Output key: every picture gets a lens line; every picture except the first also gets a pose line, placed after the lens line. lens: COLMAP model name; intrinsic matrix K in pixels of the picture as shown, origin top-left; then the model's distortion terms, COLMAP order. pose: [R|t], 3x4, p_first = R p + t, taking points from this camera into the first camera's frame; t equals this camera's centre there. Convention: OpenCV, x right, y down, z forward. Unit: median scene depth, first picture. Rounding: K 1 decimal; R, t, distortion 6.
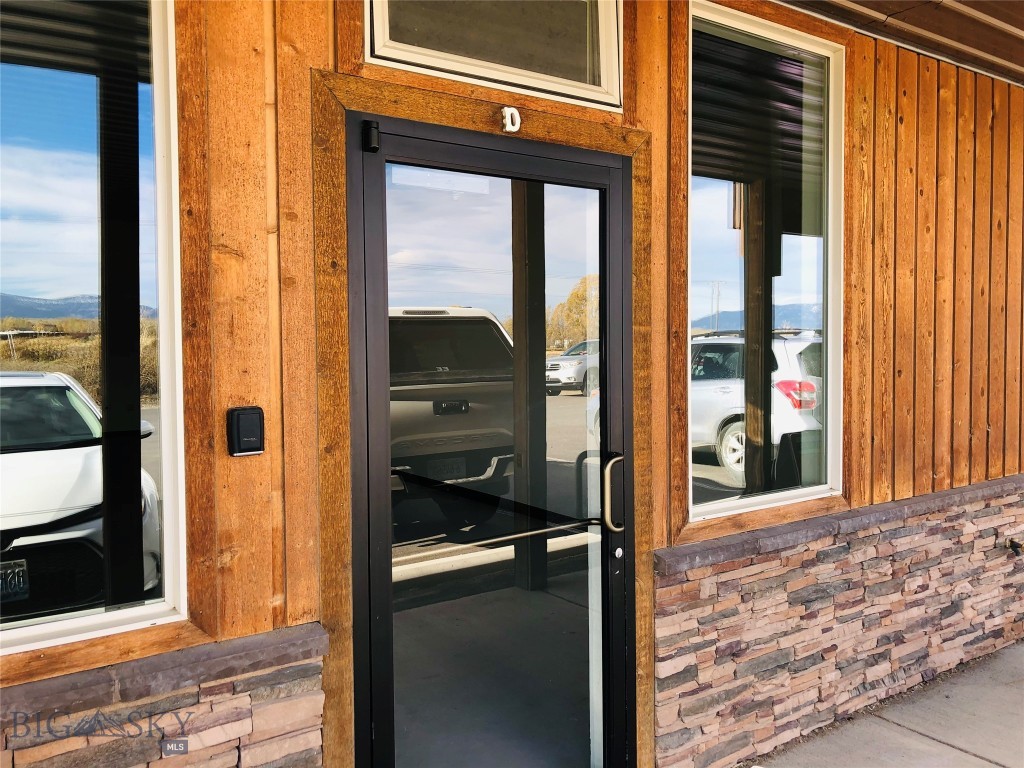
lens RADIAL K [[834.9, 0, 506.5], [0, 834.9, 372.1], [0, 0, 1]] dist [0.027627, 0.007793]
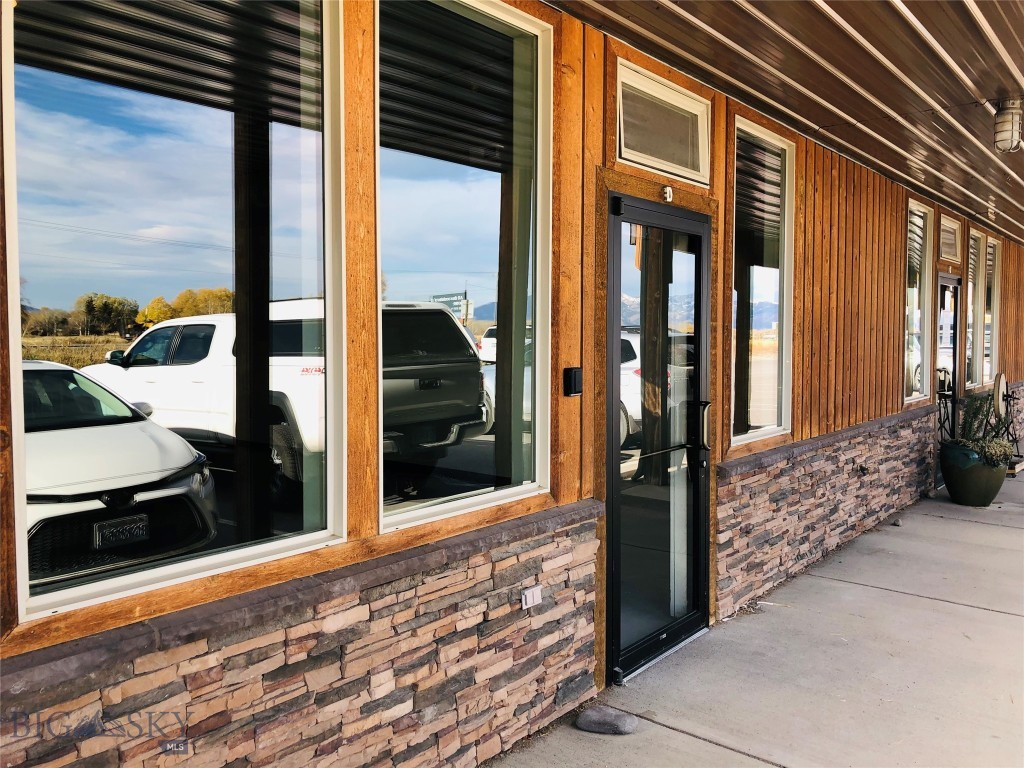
lens RADIAL K [[834.9, 0, 506.5], [0, 834.9, 372.1], [0, 0, 1]] dist [0.027627, 0.007793]
pose [[0.961638, -0.003889, 0.274295, -0.564234], [0.002219, 0.999977, 0.006401, 0.025071], [-0.274314, -0.005547, 0.961624, -0.363865]]
